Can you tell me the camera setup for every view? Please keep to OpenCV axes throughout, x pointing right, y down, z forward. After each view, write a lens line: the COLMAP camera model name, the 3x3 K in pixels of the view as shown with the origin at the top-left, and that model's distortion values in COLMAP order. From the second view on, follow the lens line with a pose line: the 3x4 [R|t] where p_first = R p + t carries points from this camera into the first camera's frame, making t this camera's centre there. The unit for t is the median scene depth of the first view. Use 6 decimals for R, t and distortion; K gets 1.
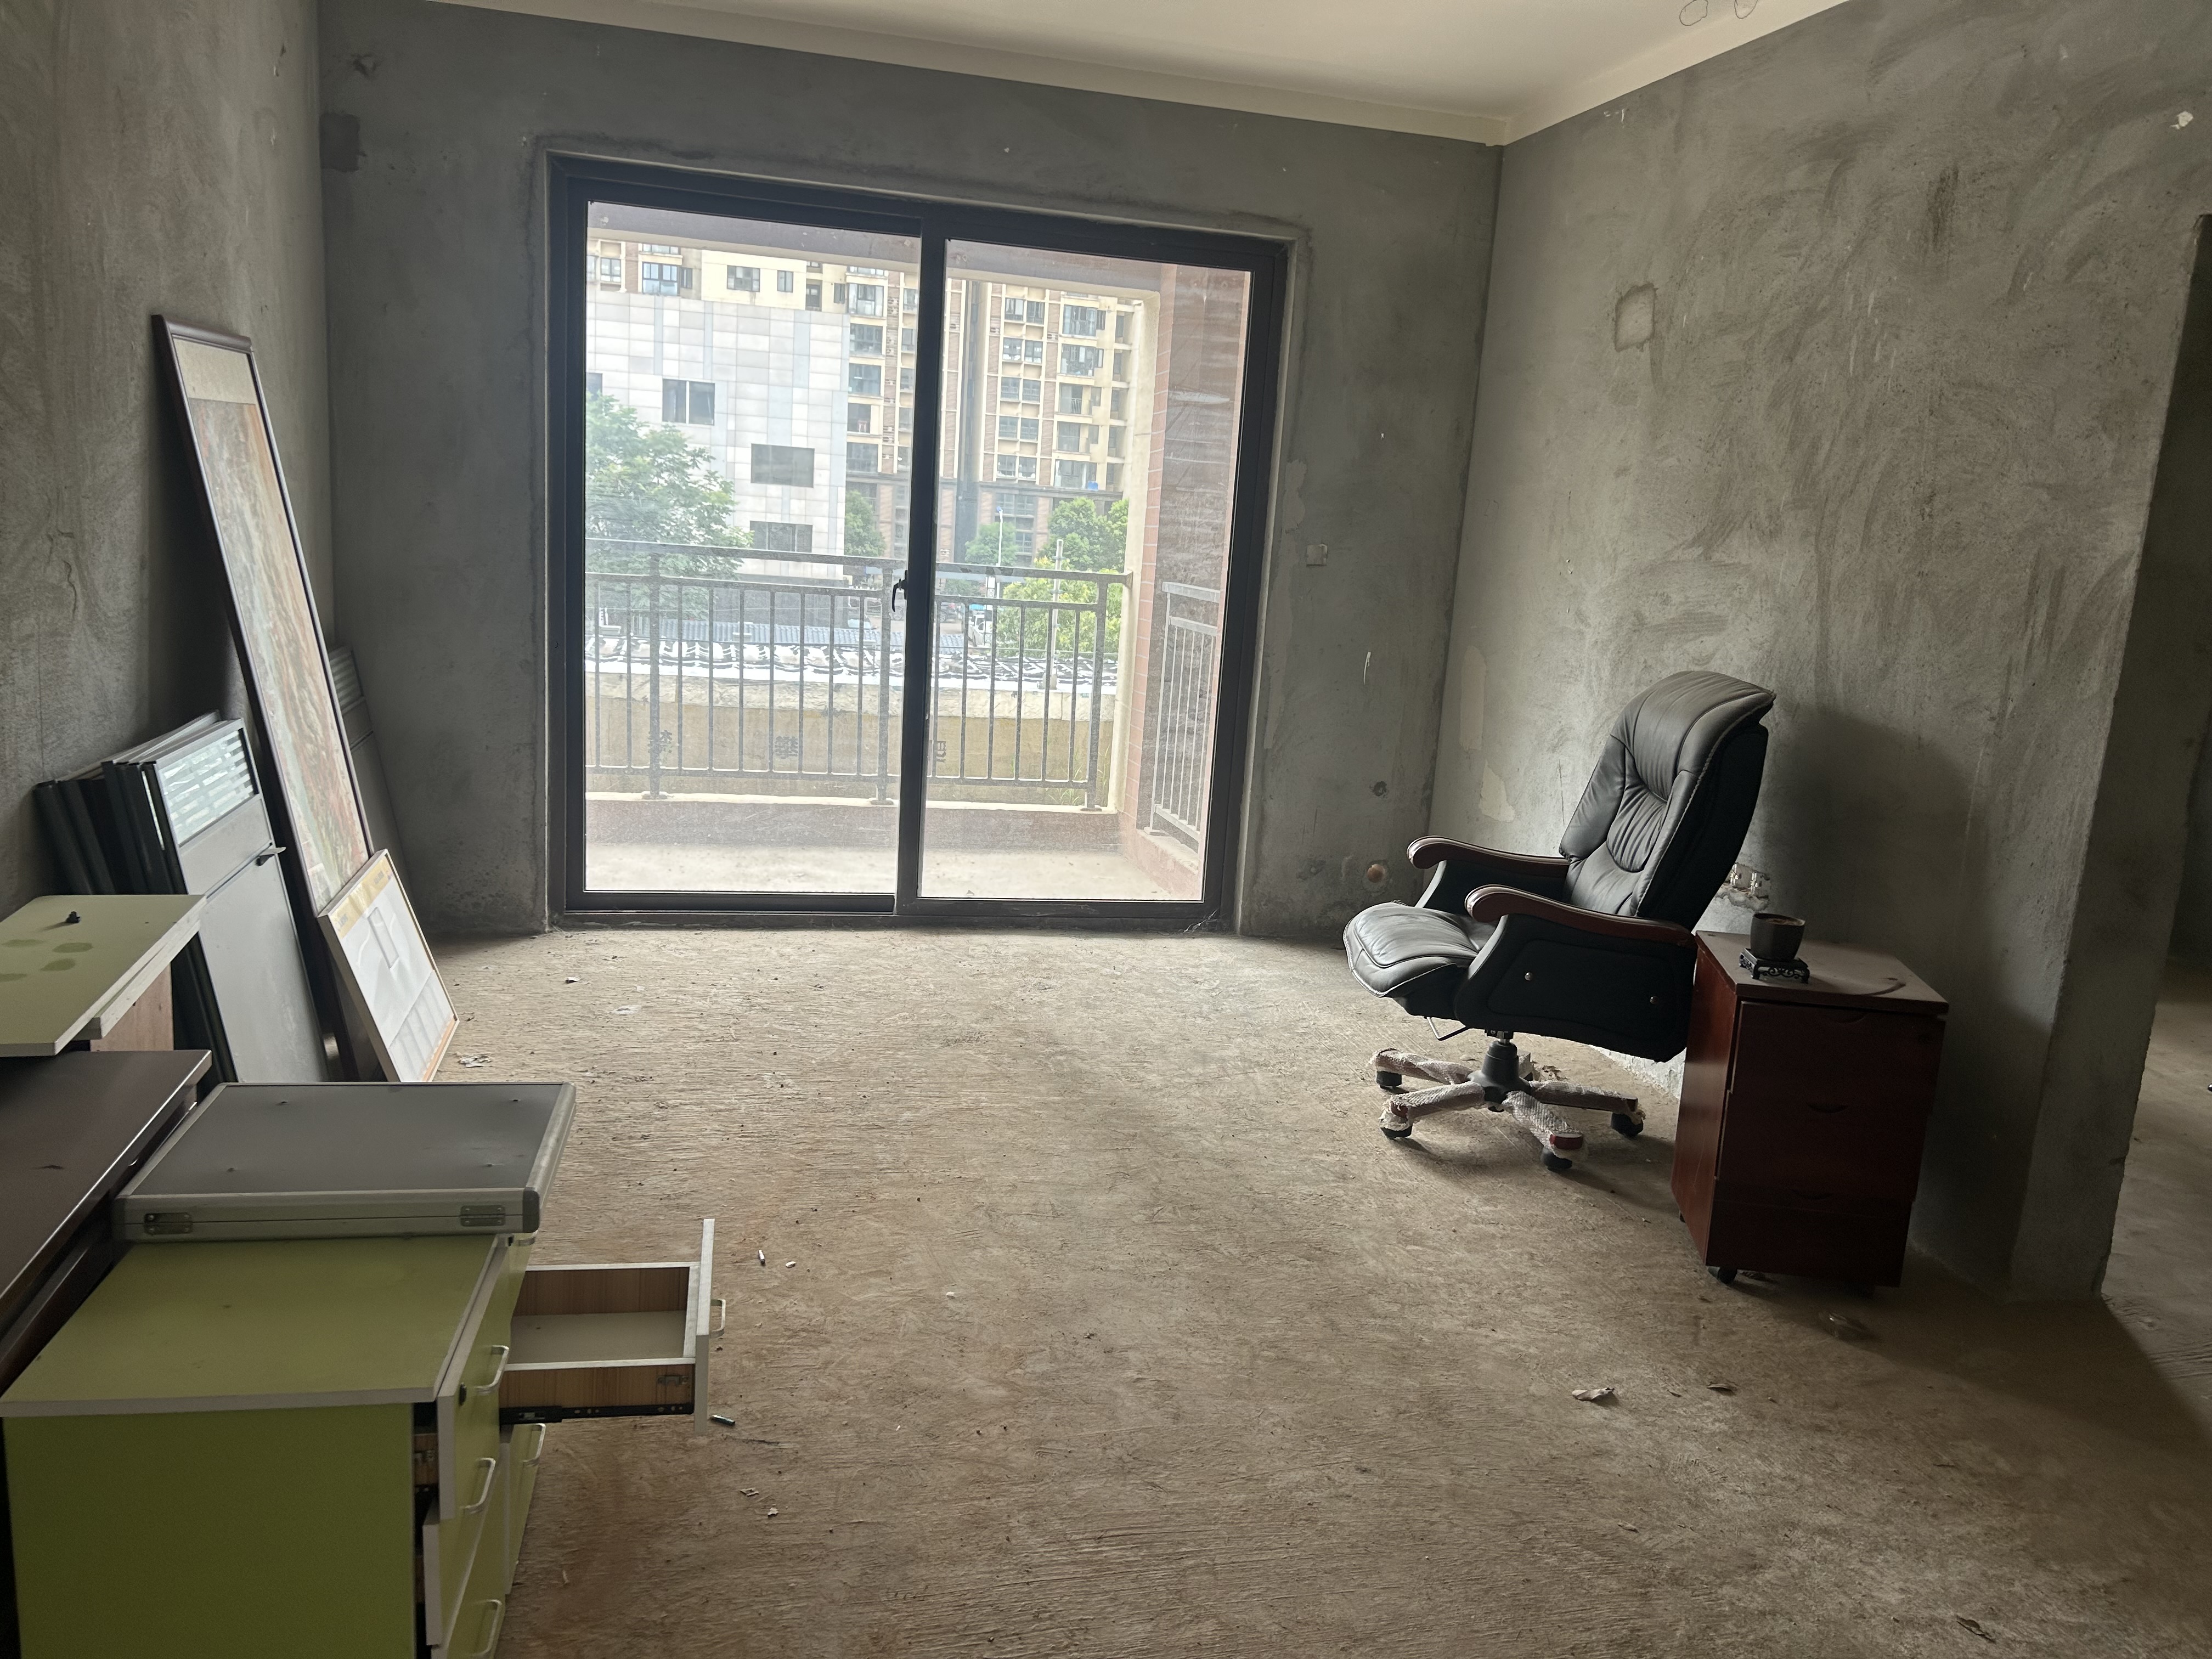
lens RADIAL K [[1668.0, 0, 1113.8], [0, 1668.0, 831.4], [0, 0, 1]] dist [0.059019, -0.060600]
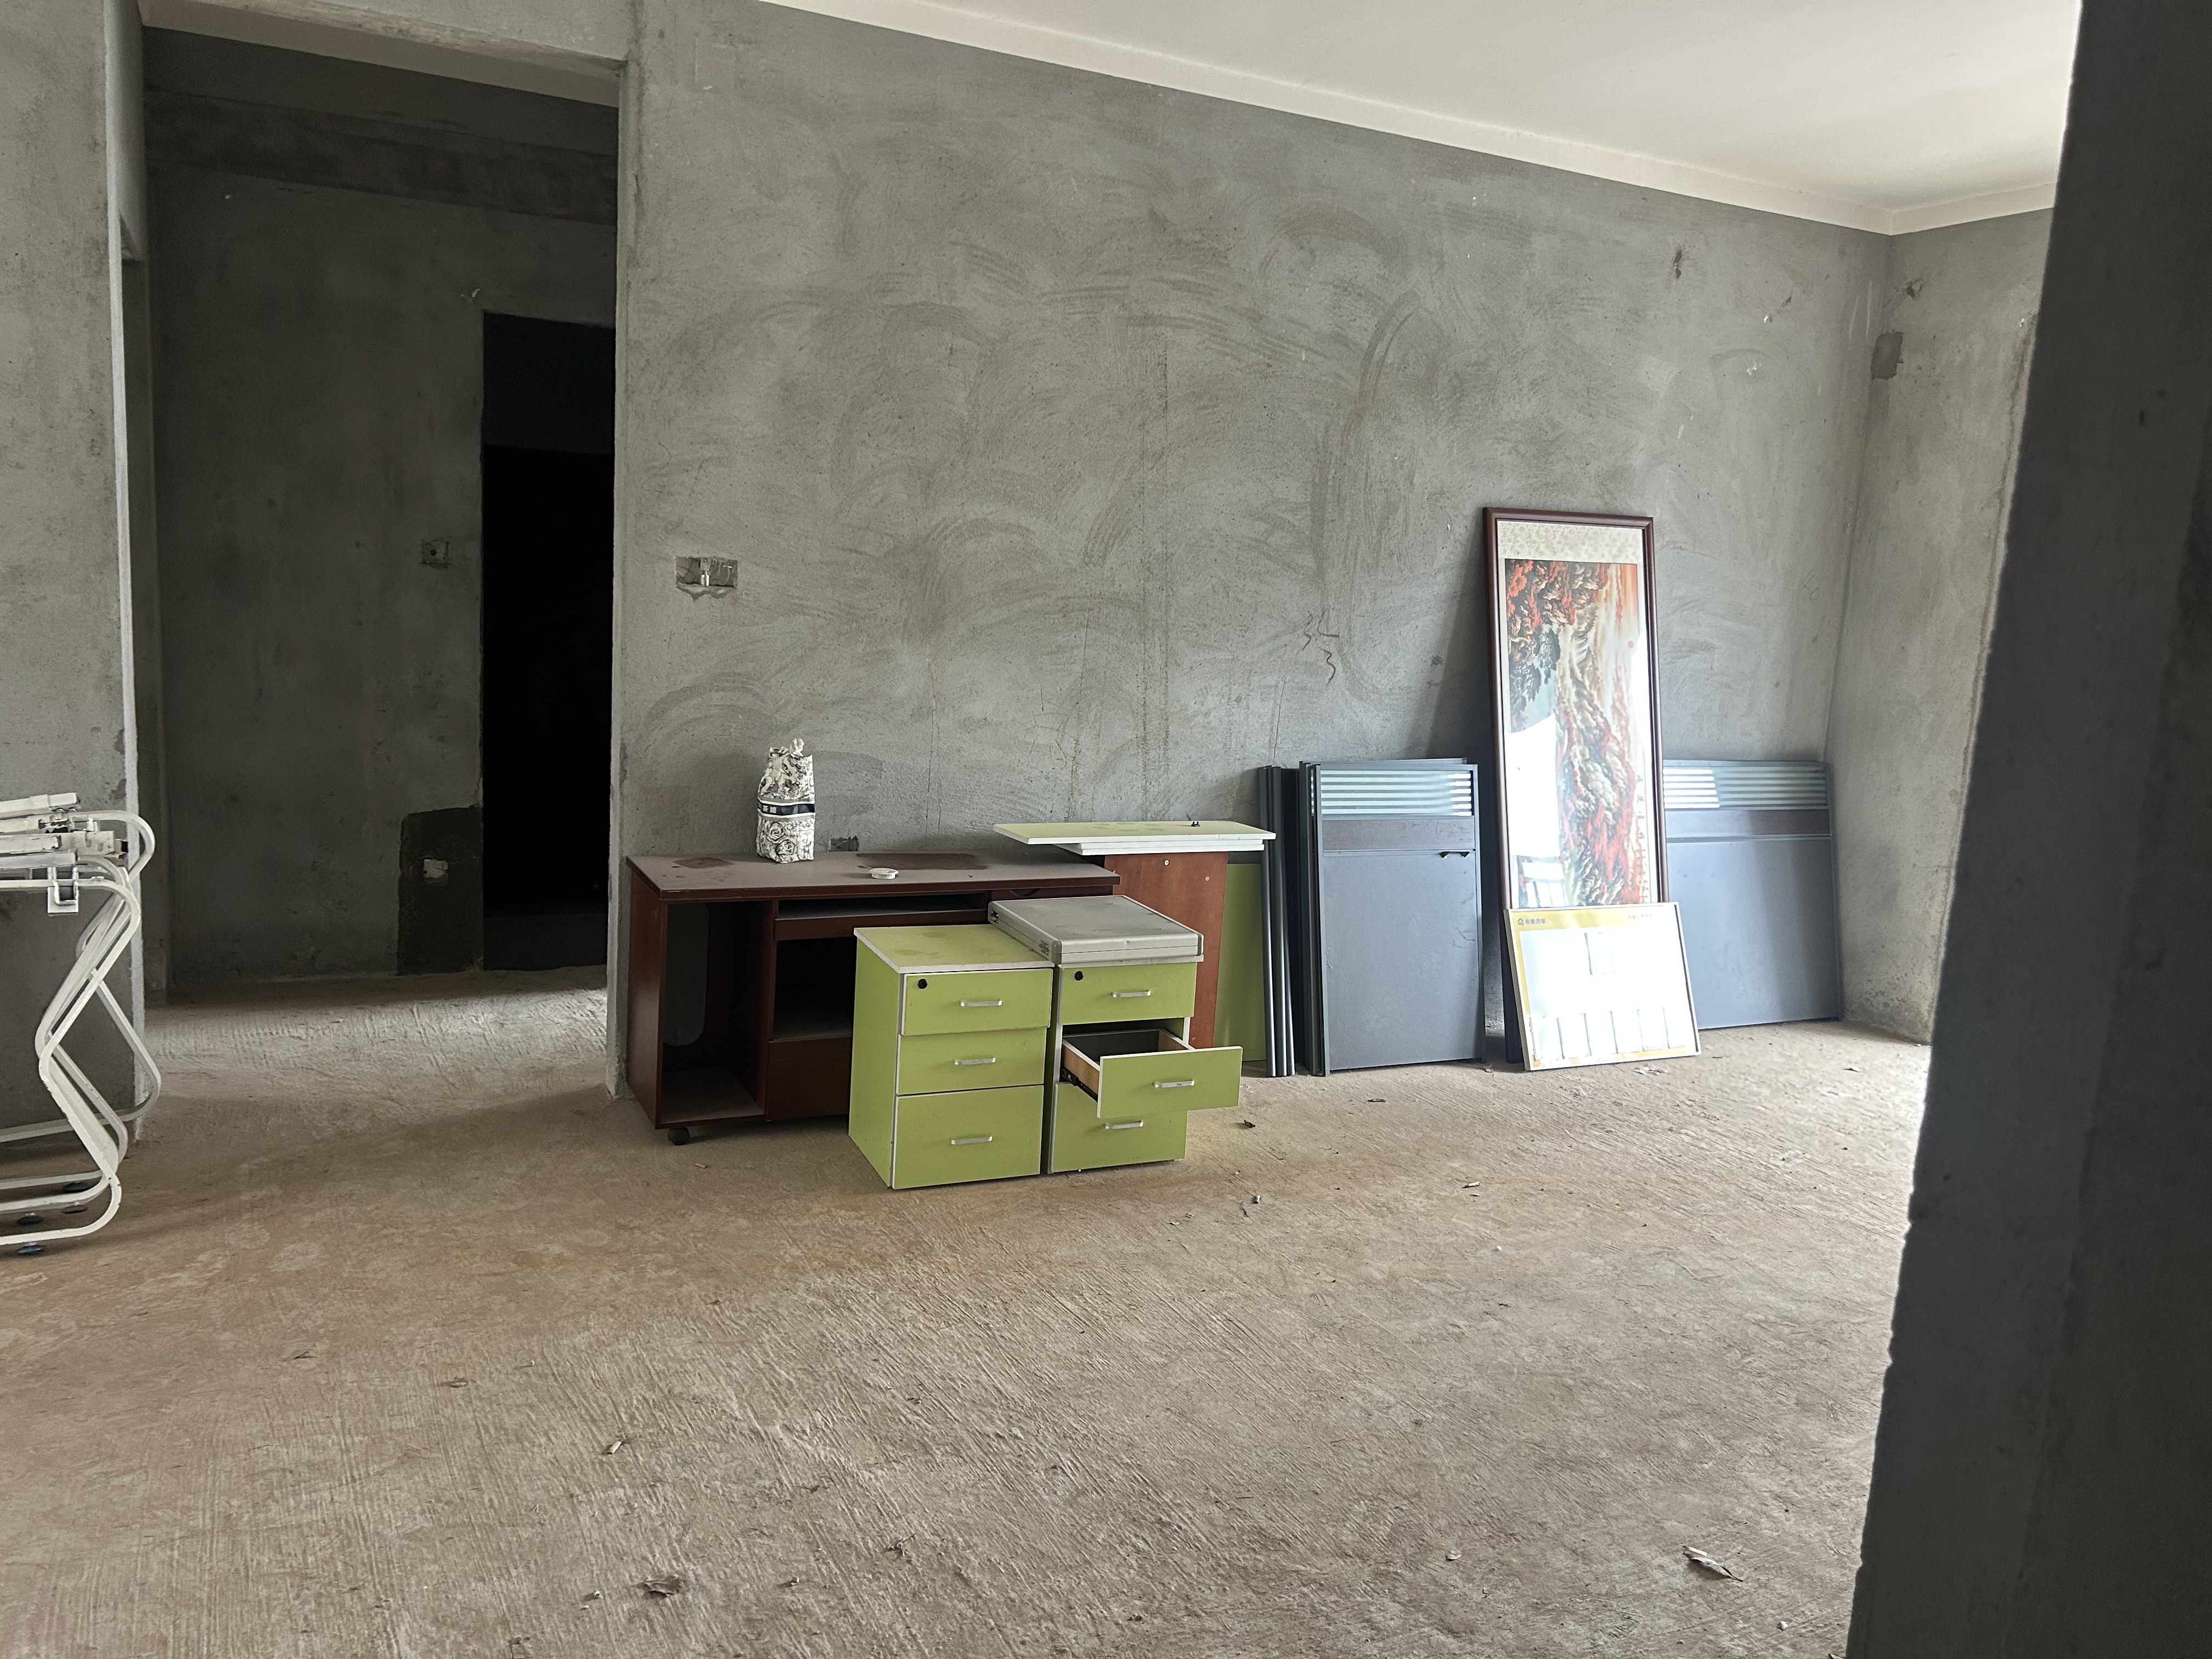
lens RADIAL K [[1668.0, 0, 1116.5], [0, 1668.0, 836.4], [0, 0, 1]] dist [0.059019, -0.060600]
pose [[0.220550, 0.104333, -0.969779, 0.865397], [-0.227936, 0.972246, 0.052760, -0.010523], [0.948369, 0.209411, 0.238210, 0.345973]]
